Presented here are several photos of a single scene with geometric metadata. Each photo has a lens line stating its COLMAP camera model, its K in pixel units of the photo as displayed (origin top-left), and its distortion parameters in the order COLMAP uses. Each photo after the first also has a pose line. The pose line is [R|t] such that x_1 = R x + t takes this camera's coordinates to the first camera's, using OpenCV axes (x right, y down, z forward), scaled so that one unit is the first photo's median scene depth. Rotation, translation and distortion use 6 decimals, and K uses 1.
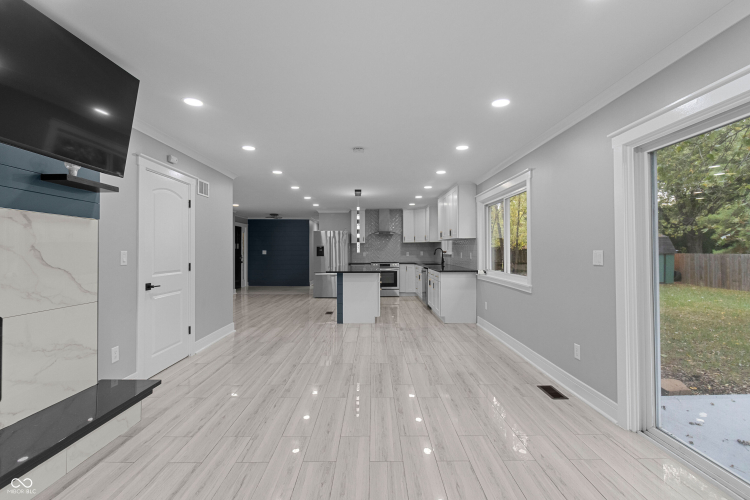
lens RADIAL K [[350.7, 0, 377.0], [0, 350.7, 250.1], [0, 0, 1]] dist [0.001321, 0.000067]
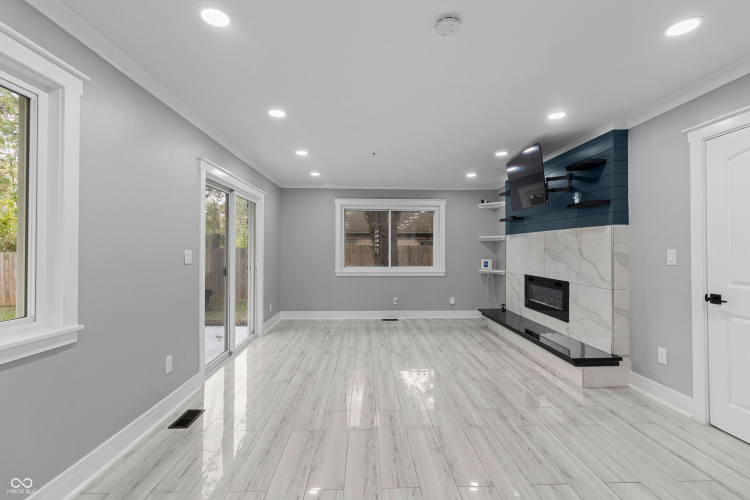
lens RADIAL K [[350.7, 0, 374.9], [0, 350.7, 249.0], [0, 0, 1]] dist [0.001321, 0.000067]
pose [[-0.999812, 0.002597, -0.019220, 0.057643], [0.002724, 0.999975, -0.006597, 0.003764], [0.019202, -0.006649, -0.999794, 1.641880]]
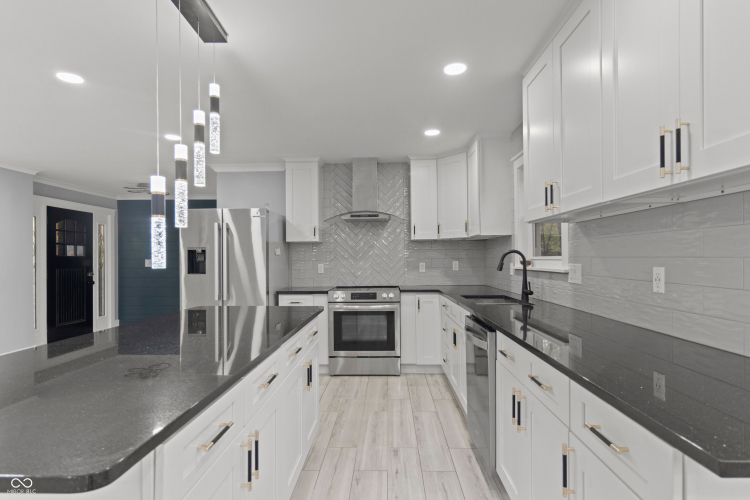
lens RADIAL K [[382.5, 0, 372.4], [0, 382.5, 252.4], [0, 0, 1]] dist [-0.001145, 0.000016]
pose [[0.998476, -0.005368, -0.054930, 0.056691], [0.004565, 0.999881, -0.014733, 0.000525], [0.055002, 0.014460, 0.998382, 0.574397]]
